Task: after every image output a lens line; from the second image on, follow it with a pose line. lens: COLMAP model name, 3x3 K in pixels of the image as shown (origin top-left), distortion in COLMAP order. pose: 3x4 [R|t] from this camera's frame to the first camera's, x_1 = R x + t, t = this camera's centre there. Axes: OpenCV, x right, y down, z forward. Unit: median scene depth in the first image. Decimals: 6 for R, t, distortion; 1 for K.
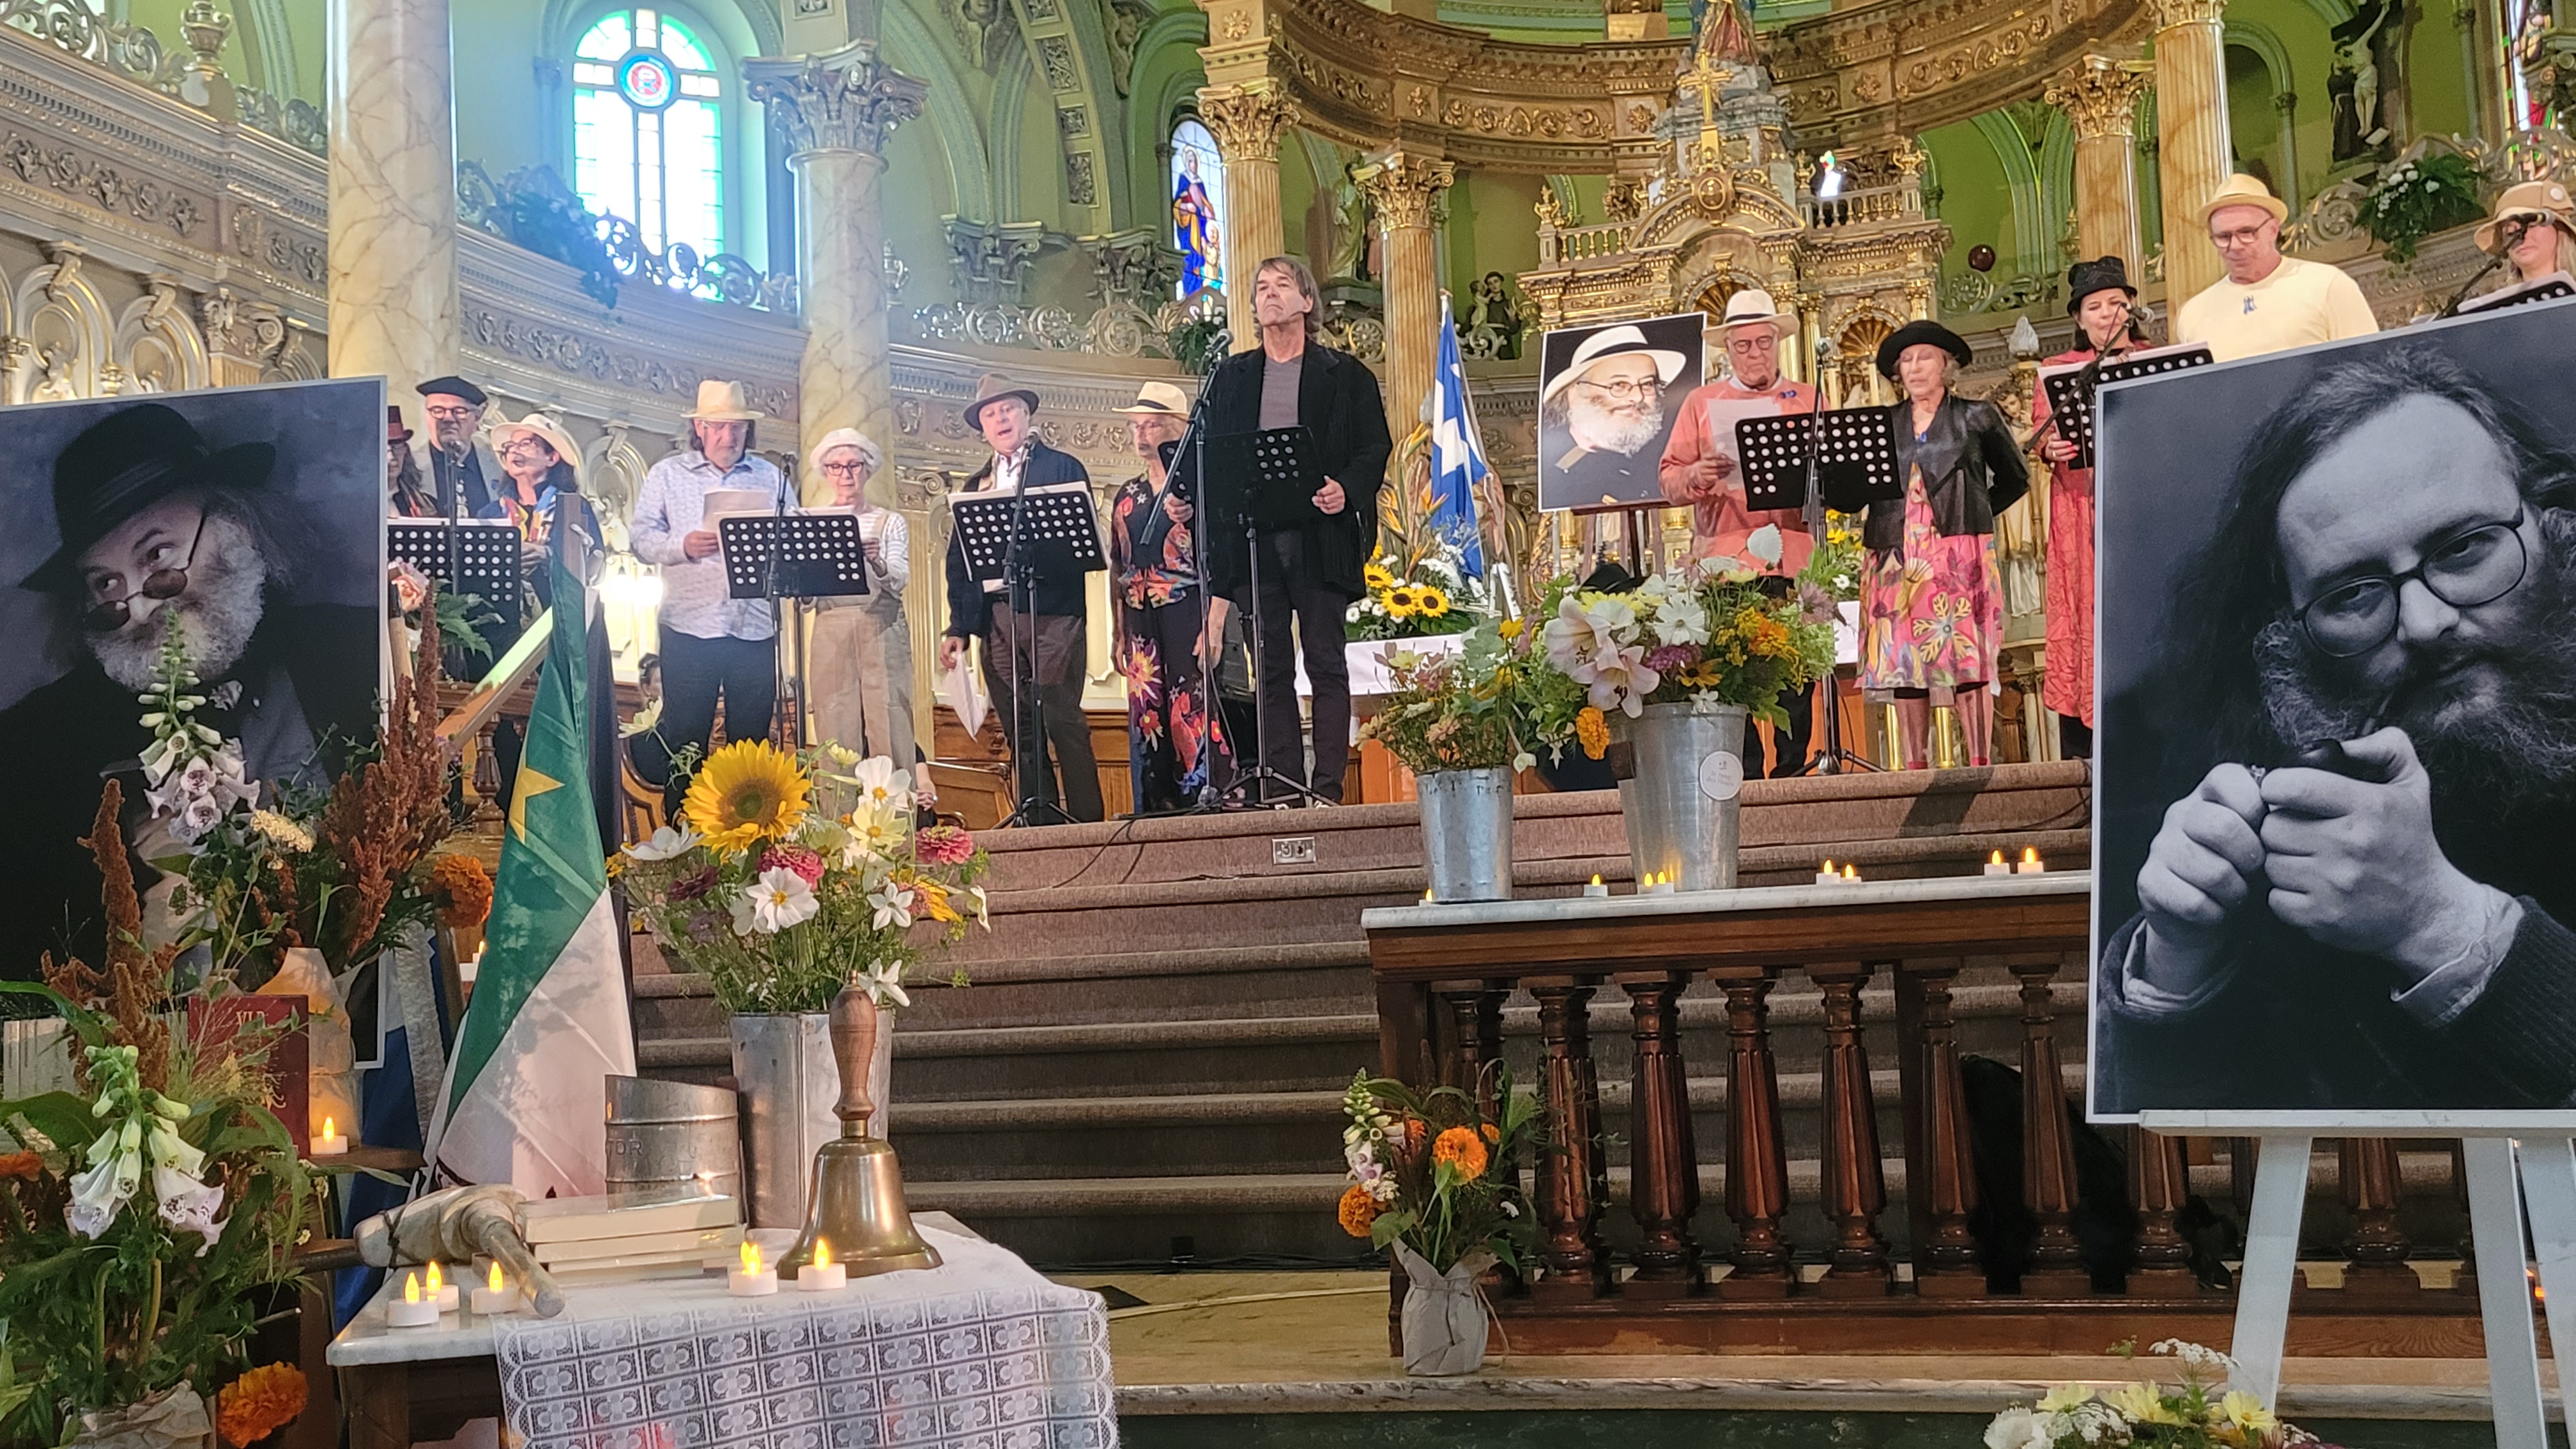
lens RADIAL K [[2731.5, 0, 1288.0], [0, 2731.5, 724.5], [0, 0, 1]] dist [0.129938, -0.318476]
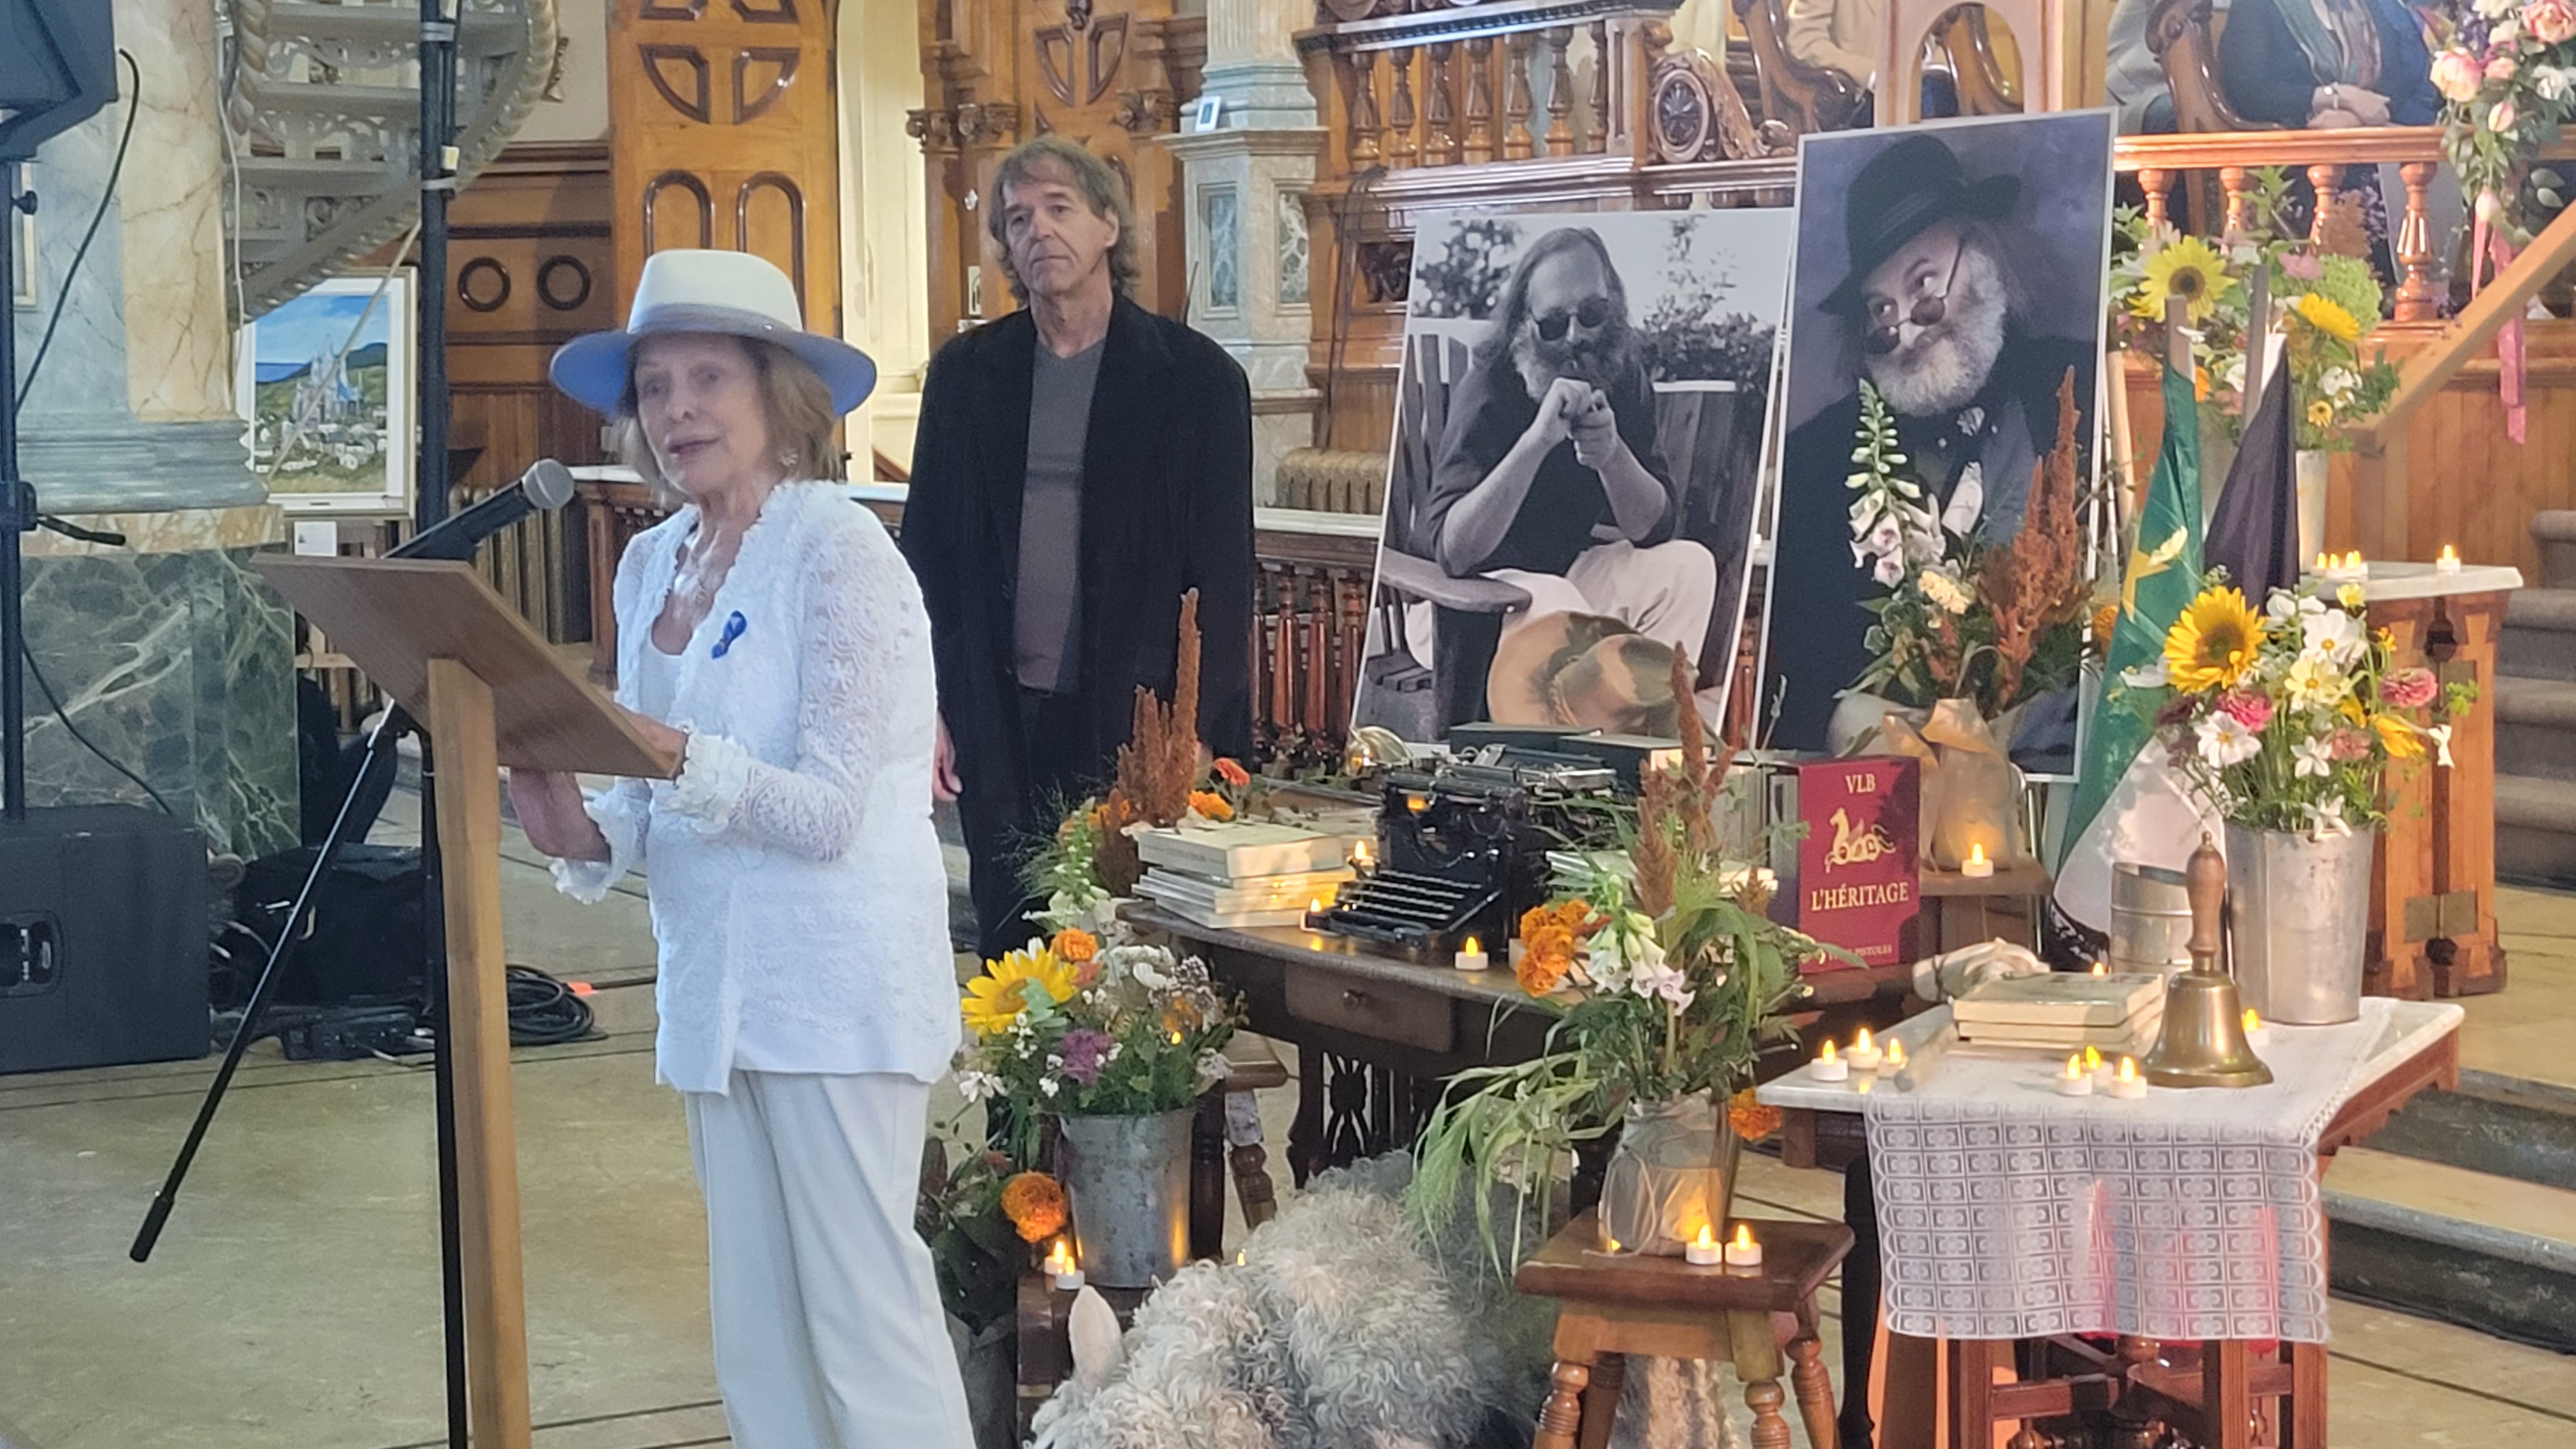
lens RADIAL K [[4288.7, 0, 1288.0], [0, 4288.7, 724.5], [0, 0, 1]] dist [0.108074, 0.052080]
pose [[0.754615, 0.094122, -0.649382, 0.181362], [0.041431, 0.980849, 0.190311, -0.079250], [0.654859, -0.170516, 0.736264, -0.150750]]
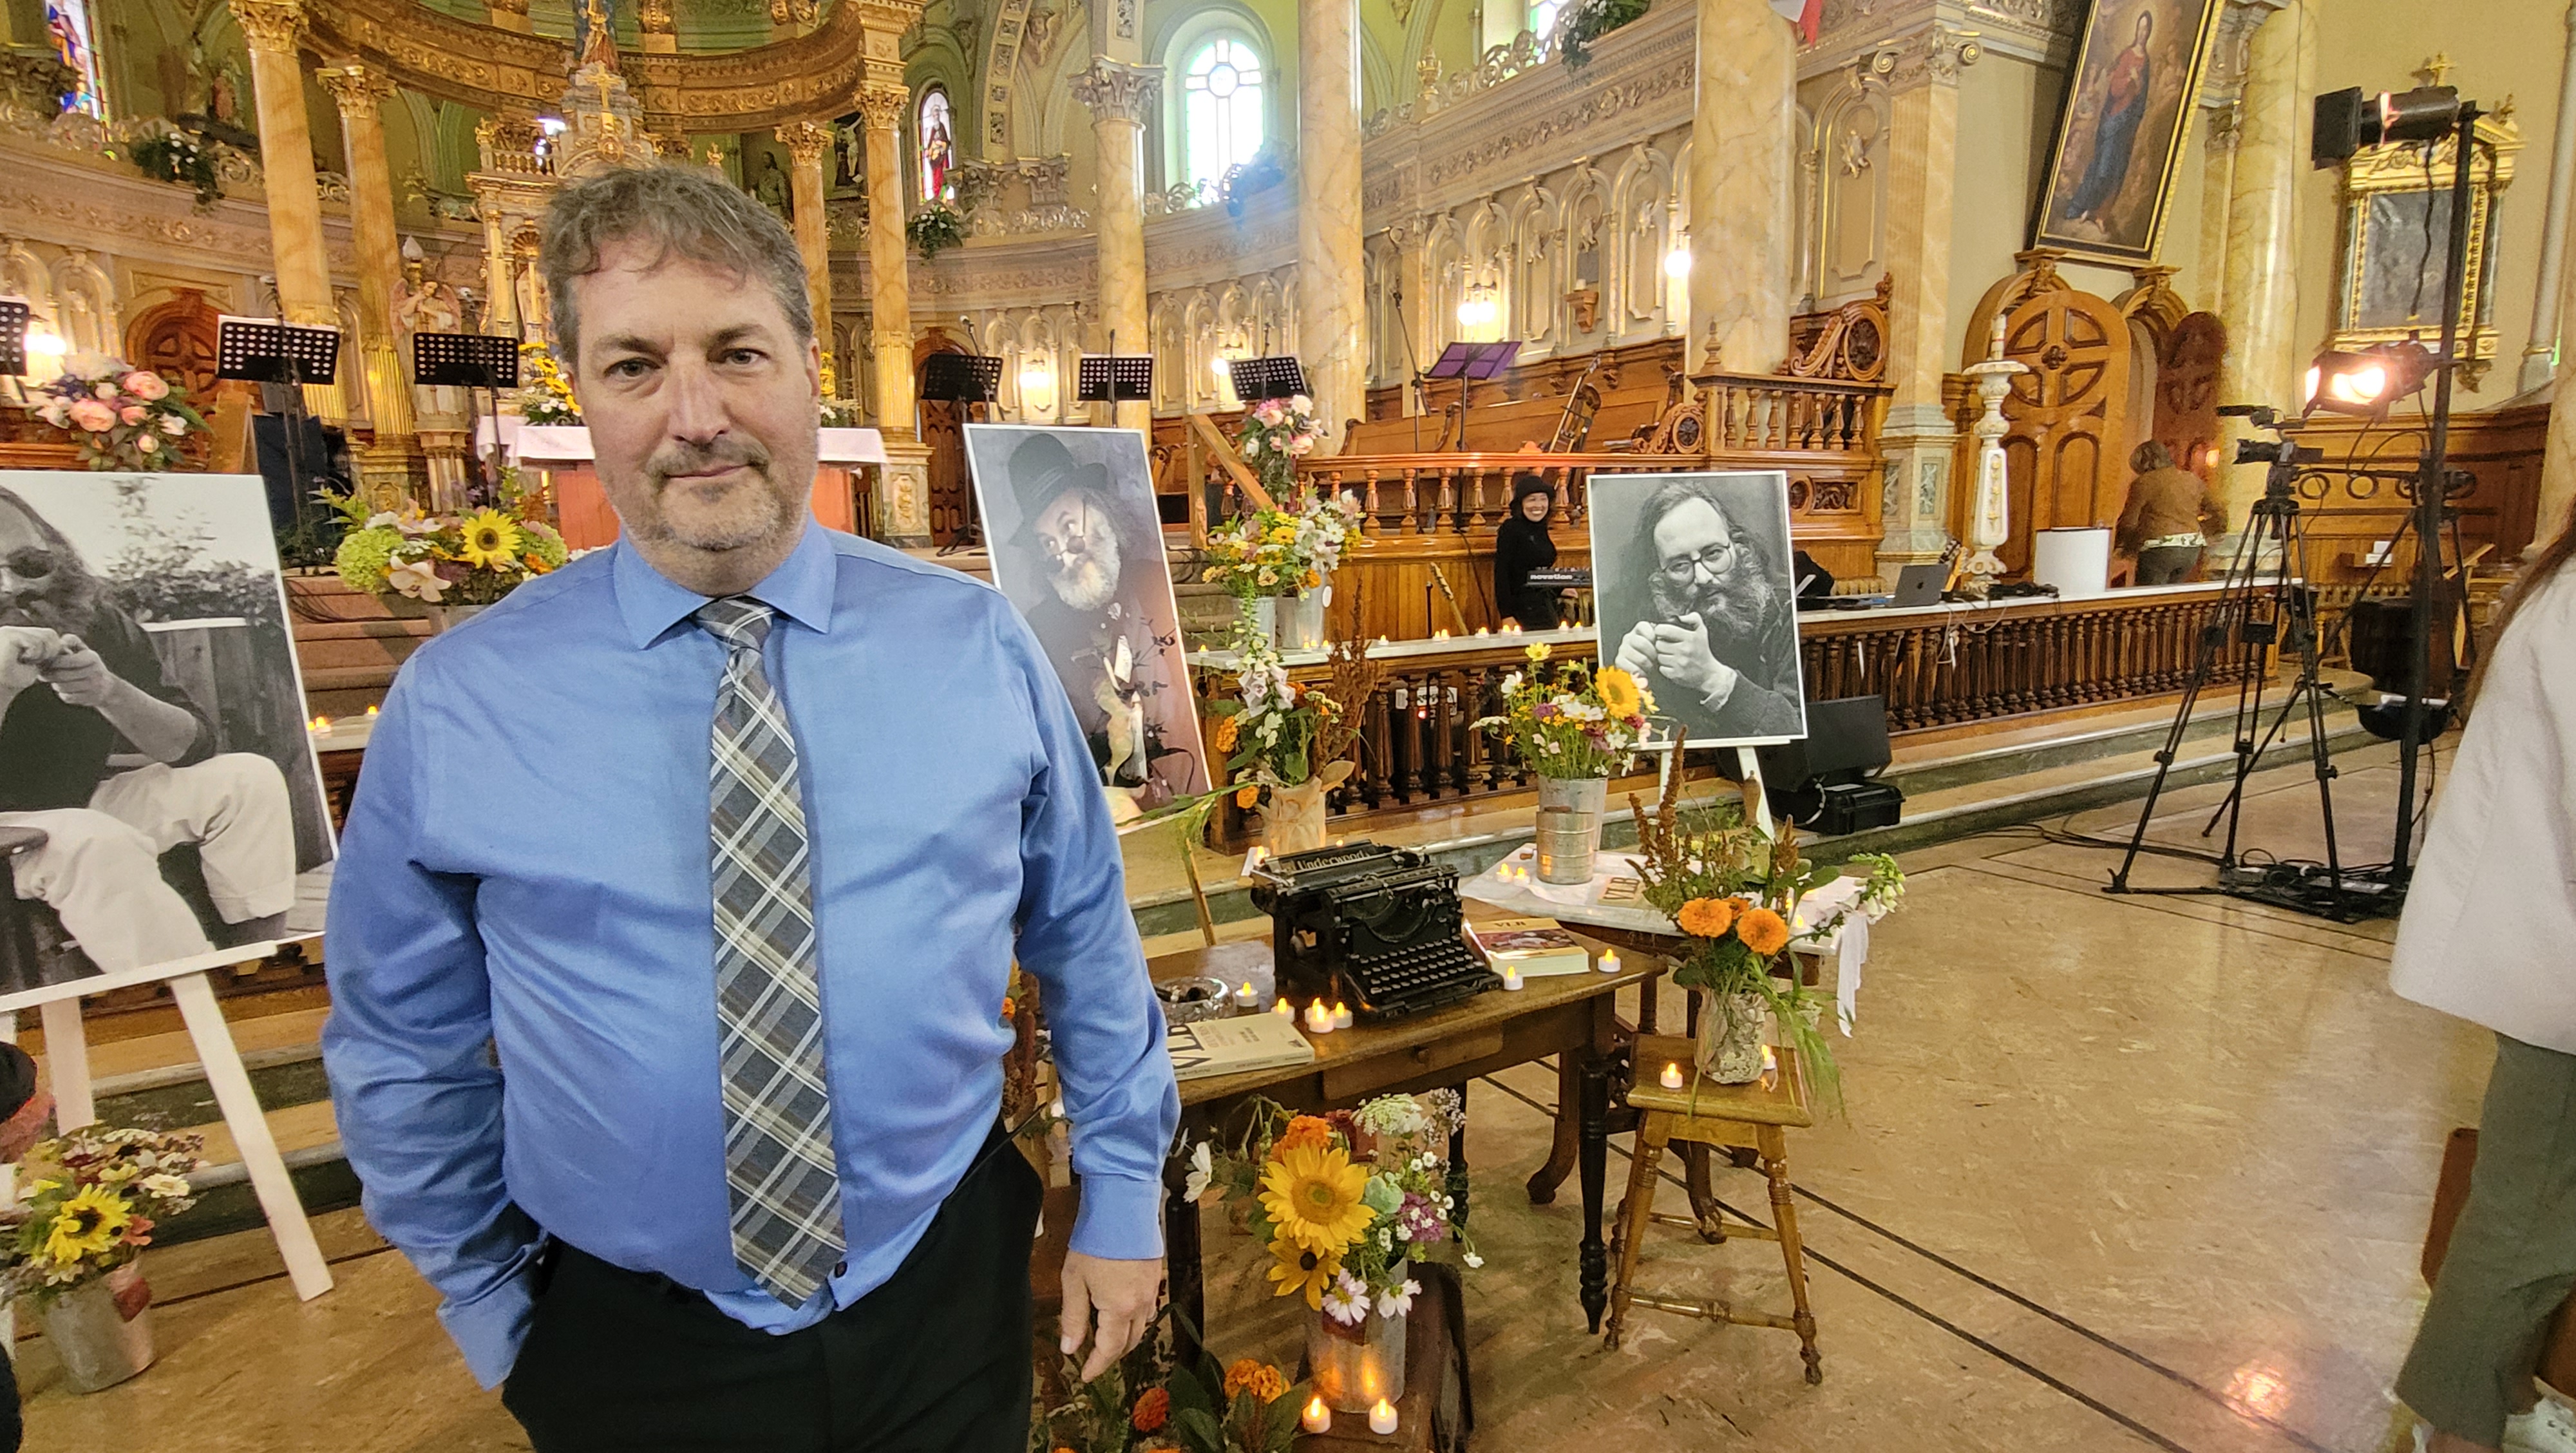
lens RADIAL K [[1324.4, 0, 1288.0], [0, 1324.4, 726.5], [0, 0, 1]] dist [0.000787, 0.001940]
pose [[0.668731, -0.082985, 0.738858, -0.334143], [-0.077272, 0.980613, 0.180076, -0.035181], [-0.739478, -0.177516, 0.649354, 0.124453]]
